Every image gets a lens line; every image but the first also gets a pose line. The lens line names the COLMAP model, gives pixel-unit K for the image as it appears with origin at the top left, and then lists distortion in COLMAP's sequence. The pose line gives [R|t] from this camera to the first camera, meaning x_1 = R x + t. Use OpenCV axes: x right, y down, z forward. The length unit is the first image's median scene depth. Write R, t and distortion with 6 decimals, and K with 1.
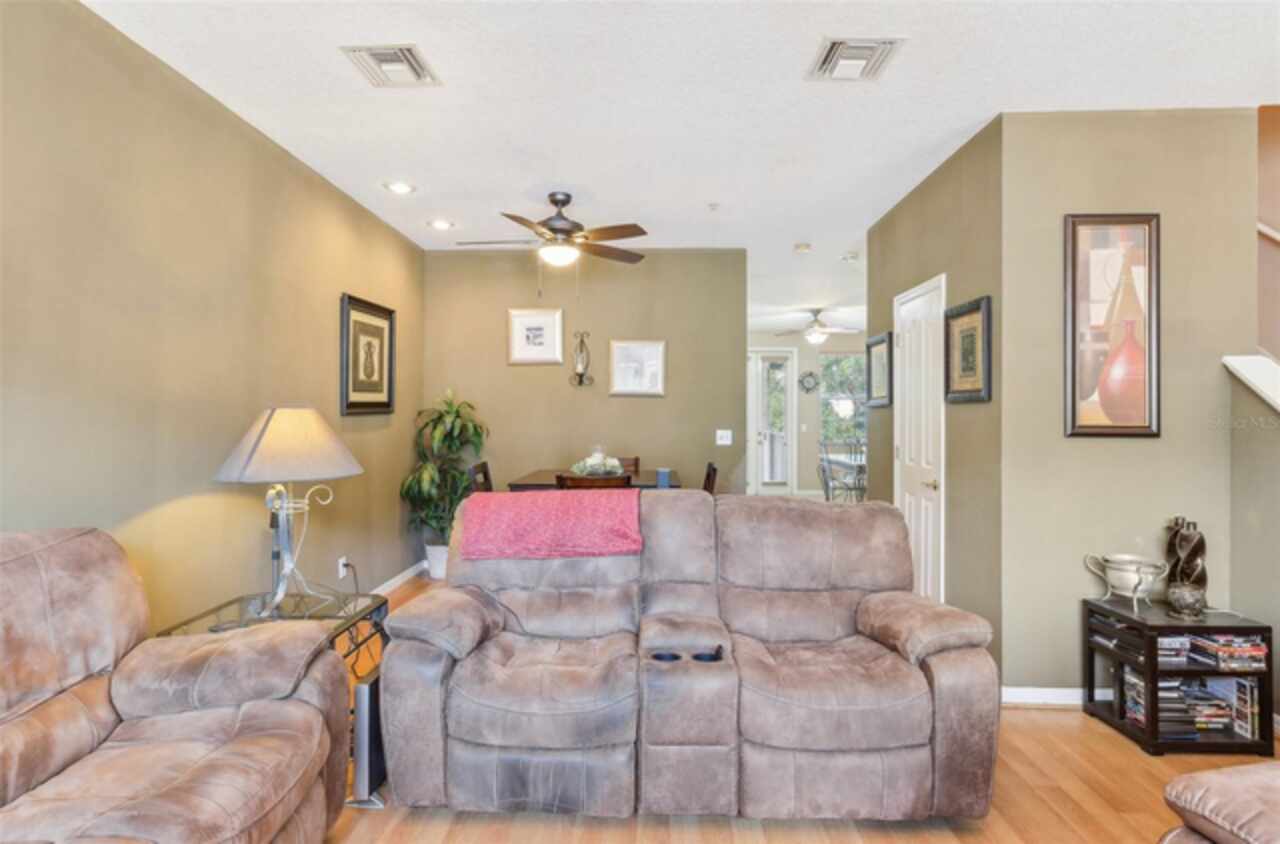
lens RADIAL K [[642.9, 0, 633.2], [0, 642.9, 410.8], [0, 0, 1]] dist [-0.004608, 0.001207]
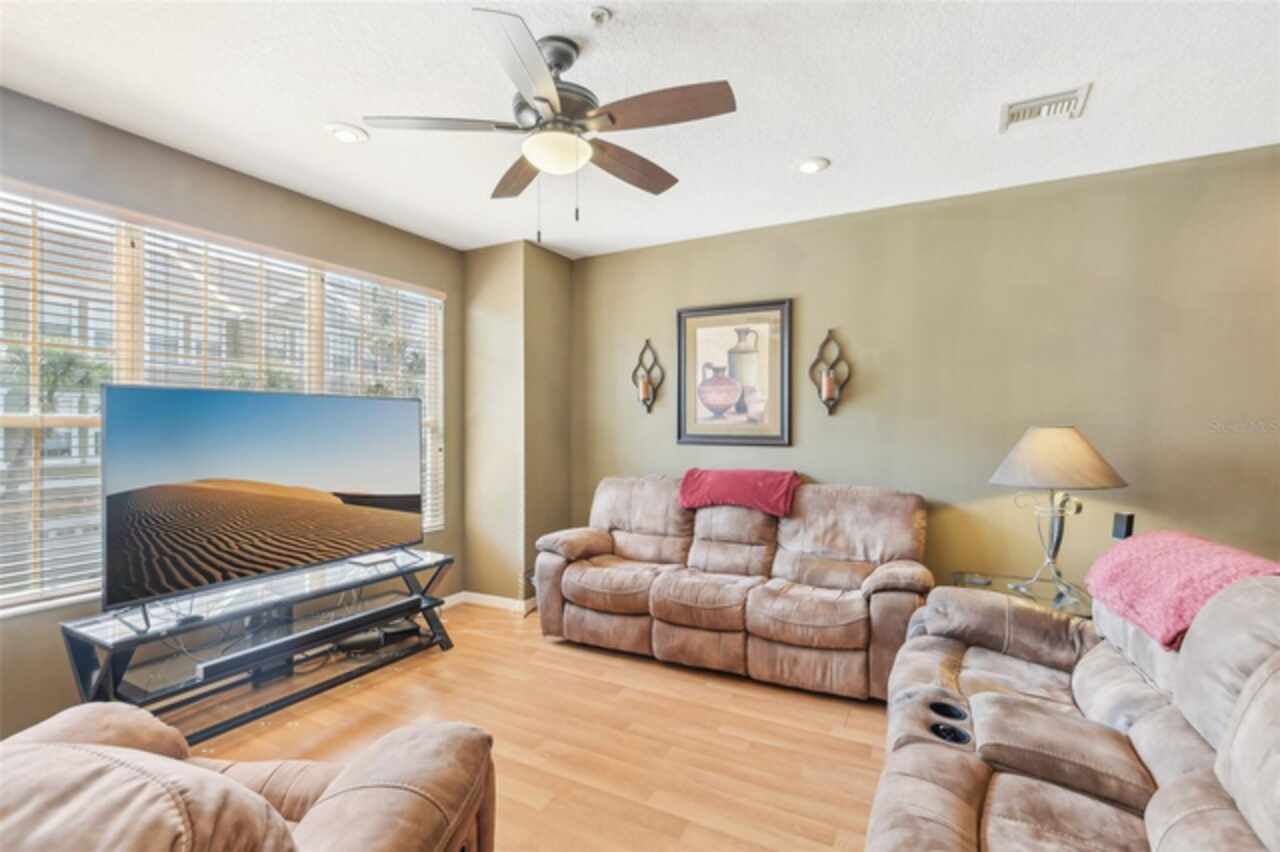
lens RADIAL K [[586.6, 0, 639.1], [0, 586.6, 418.4], [0, 0, 1]] dist [-0.003119, 0.000471]
pose [[-0.439582, -0.015831, -0.898063, 0.761549], [0.003836, 0.999802, -0.019502, -0.004017], [0.898194, -0.012017, -0.439435, 0.778818]]
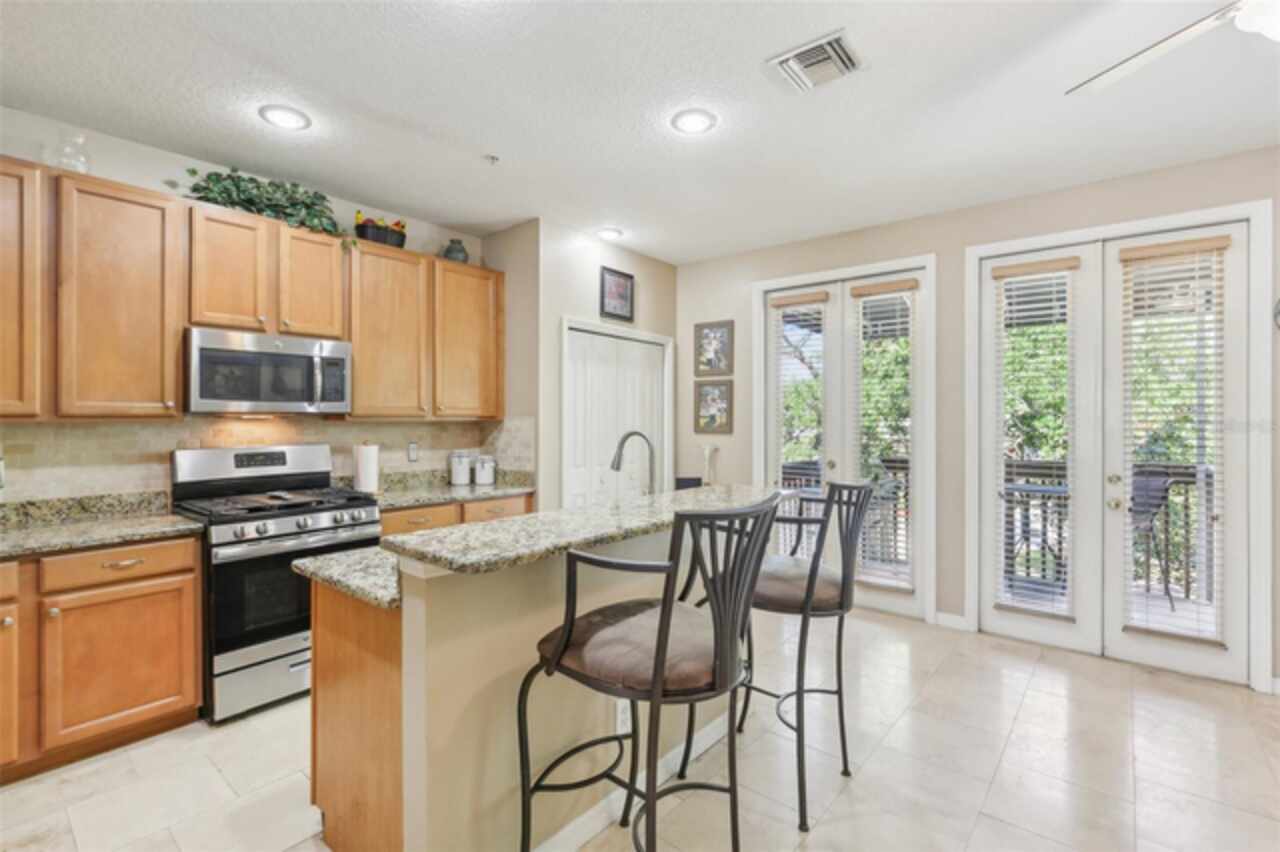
lens RADIAL K [[586.6, 0, 639.1], [0, 586.6, 418.4], [0, 0, 1]] dist [-0.003119, 0.000471]
pose [[0.795367, -0.000794, -0.606128, 0.736665], [0.003014, 0.999992, 0.002644, 0.007079], [0.606121, -0.003930, 0.795363, 2.398532]]
